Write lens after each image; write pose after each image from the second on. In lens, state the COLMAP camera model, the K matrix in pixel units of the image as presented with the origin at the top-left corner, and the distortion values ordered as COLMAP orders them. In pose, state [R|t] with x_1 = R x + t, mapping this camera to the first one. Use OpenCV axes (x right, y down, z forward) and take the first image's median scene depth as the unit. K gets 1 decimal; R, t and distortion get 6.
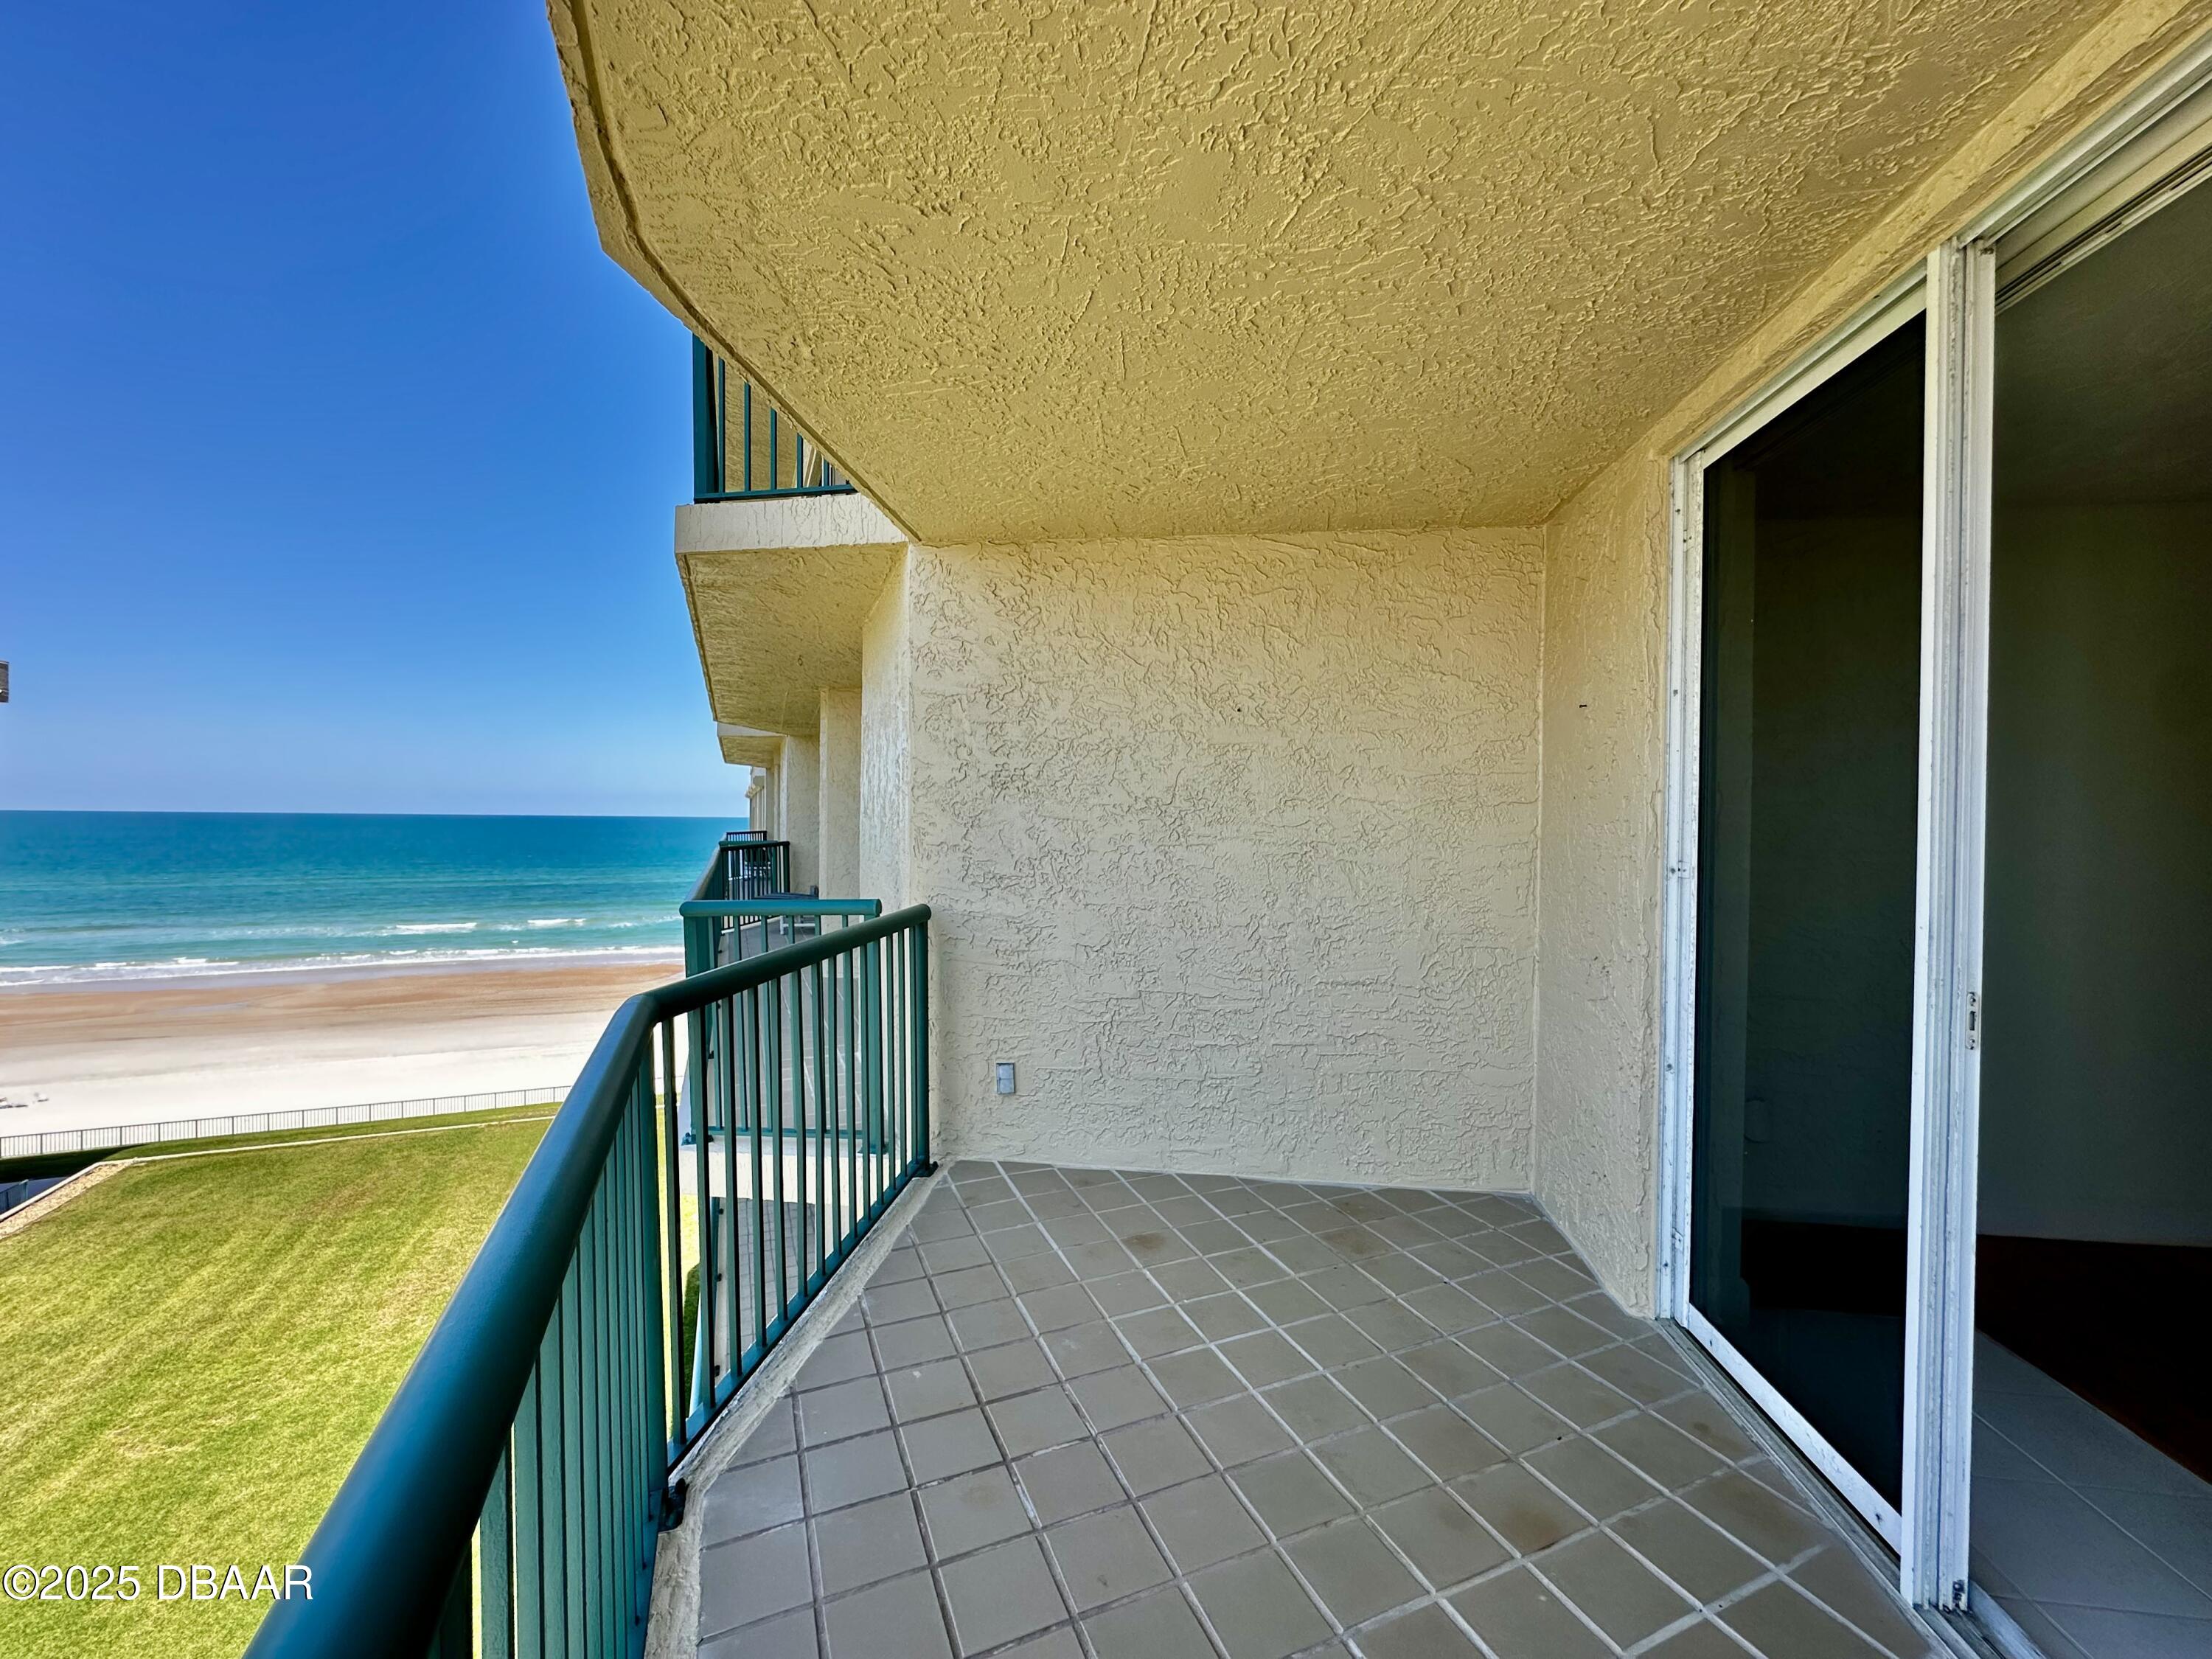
lens RADIAL K [[884.4, 0, 1107.4], [0, 884.4, 829.6], [0, 0, 1]] dist [-0.001446, -0.000032]
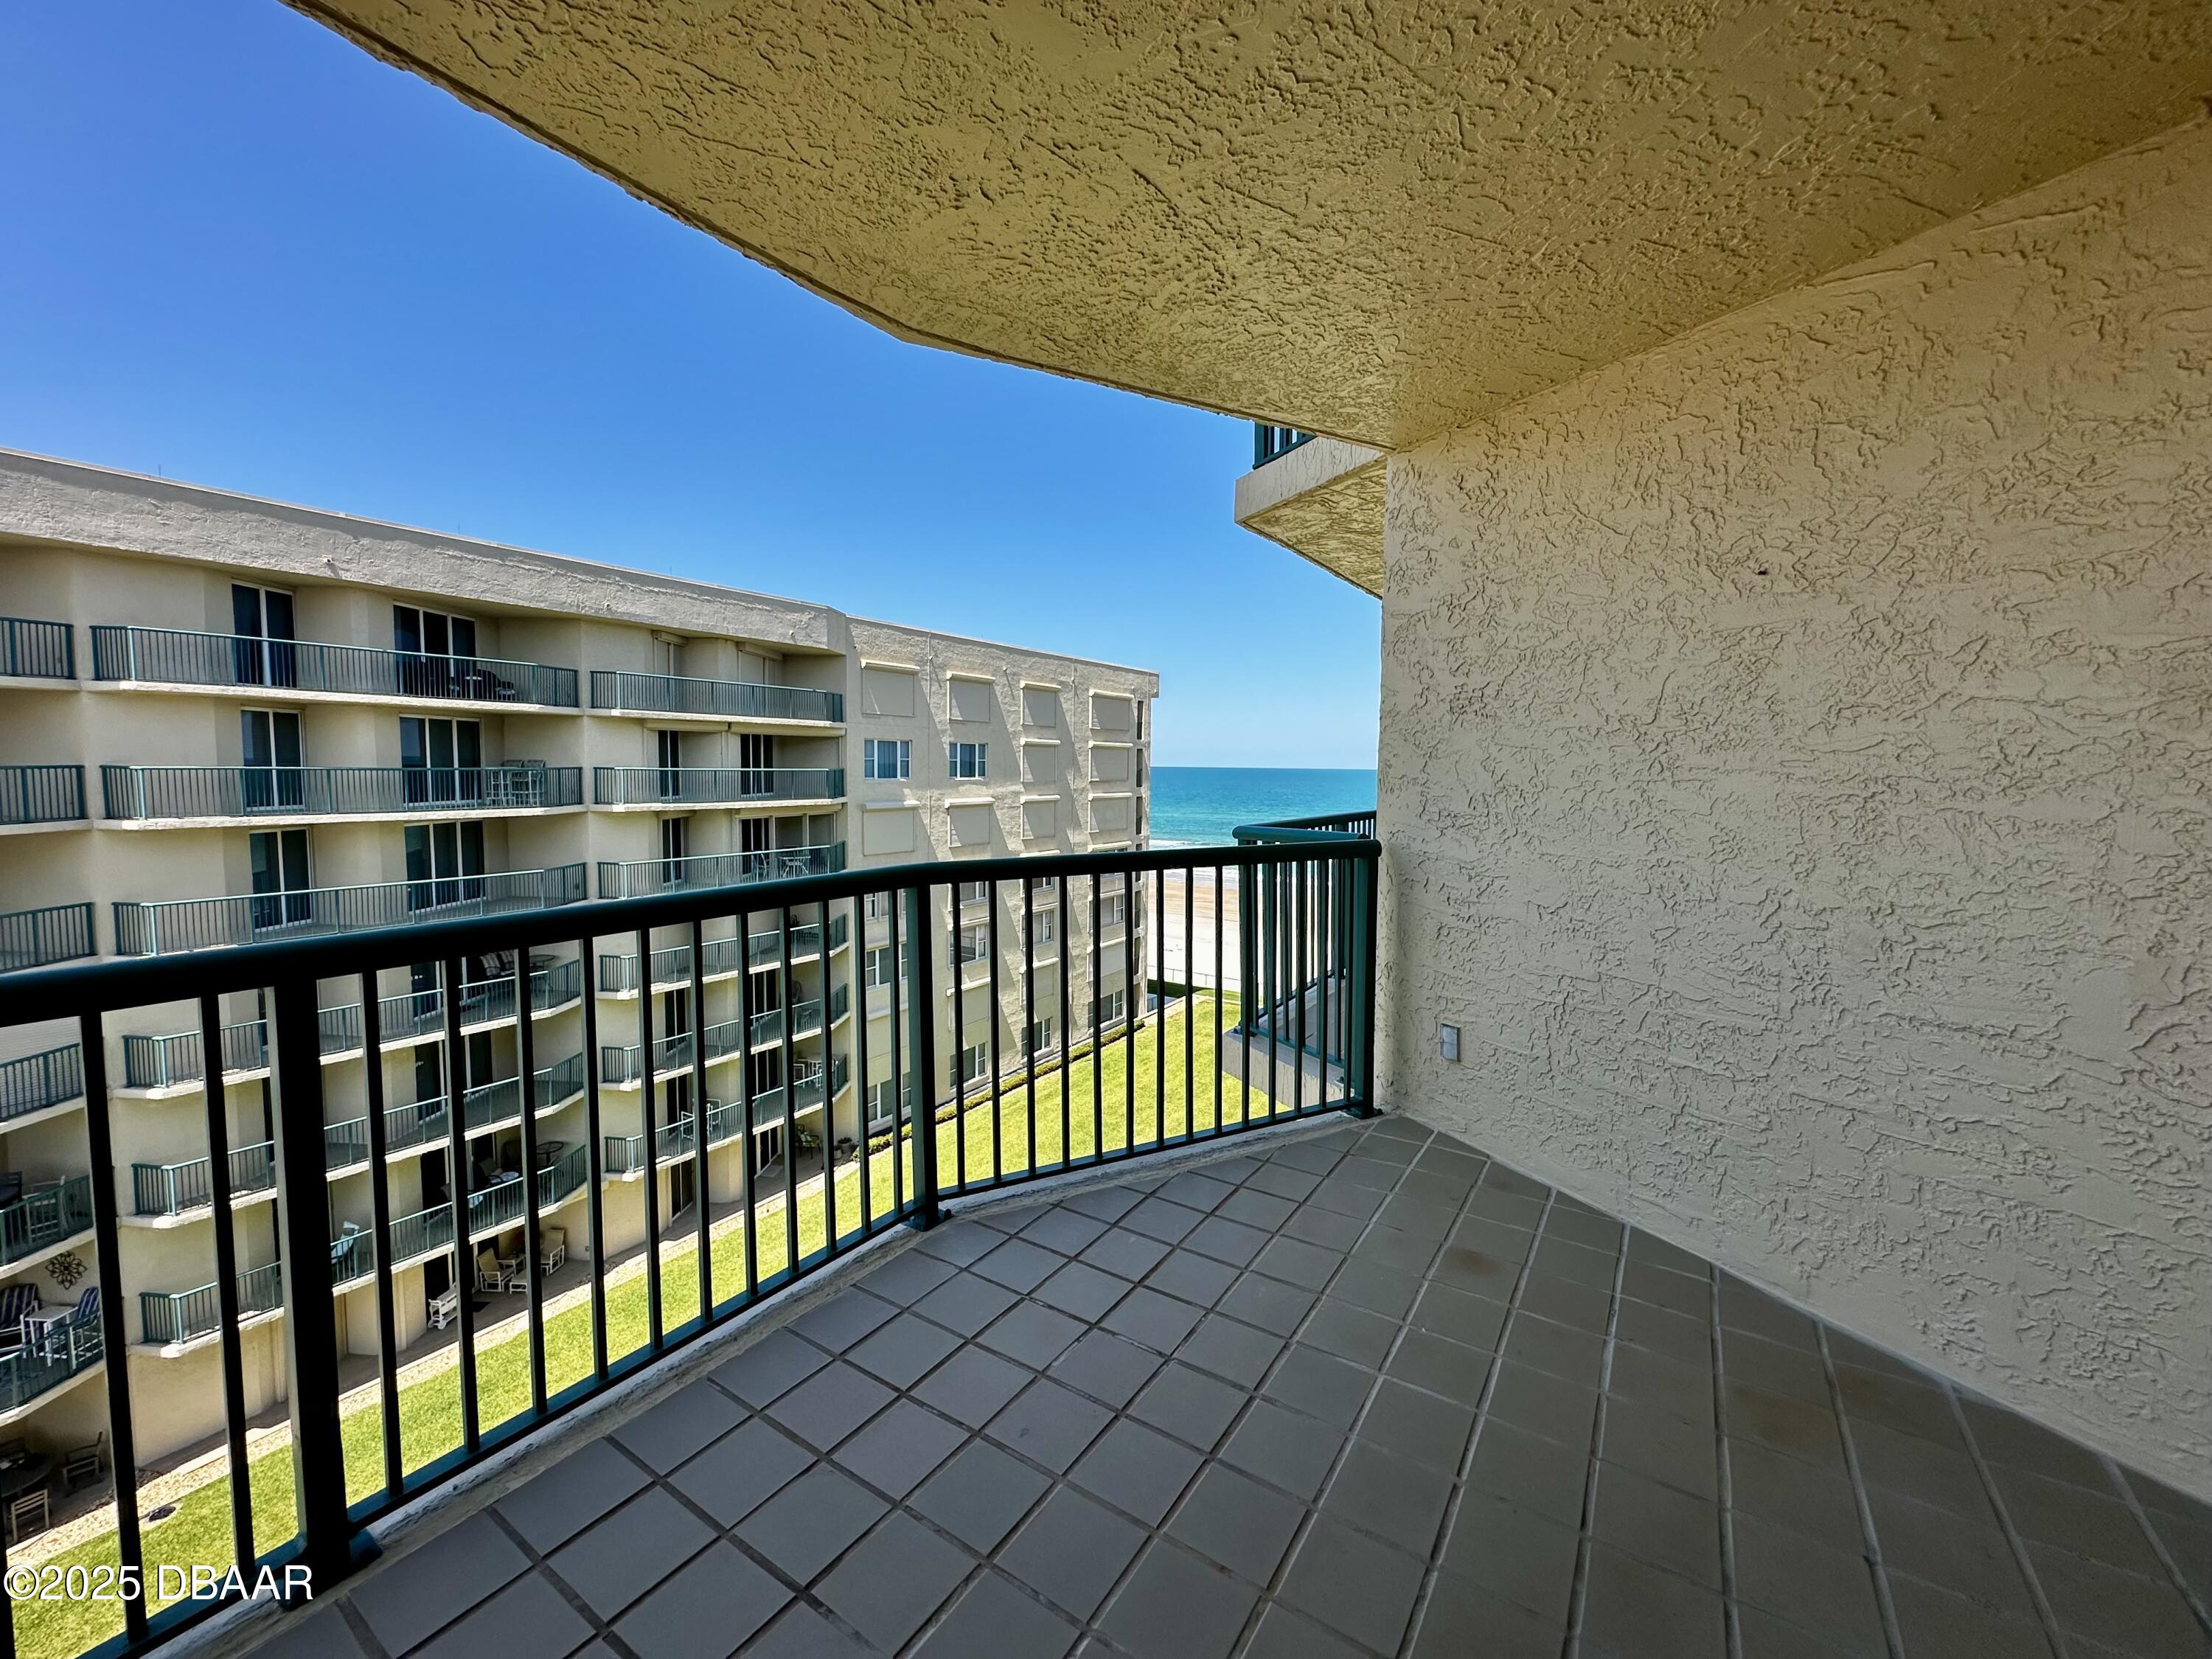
lens RADIAL K [[884.4, 0, 1107.4], [0, 884.4, 829.6], [0, 0, 1]] dist [-0.001446, -0.000032]
pose [[0.556499, 0.057367, -0.828865, 0.423358], [-0.014090, 0.998122, 0.059622, 0.020786], [0.830729, -0.021501, 0.556262, 0.231368]]
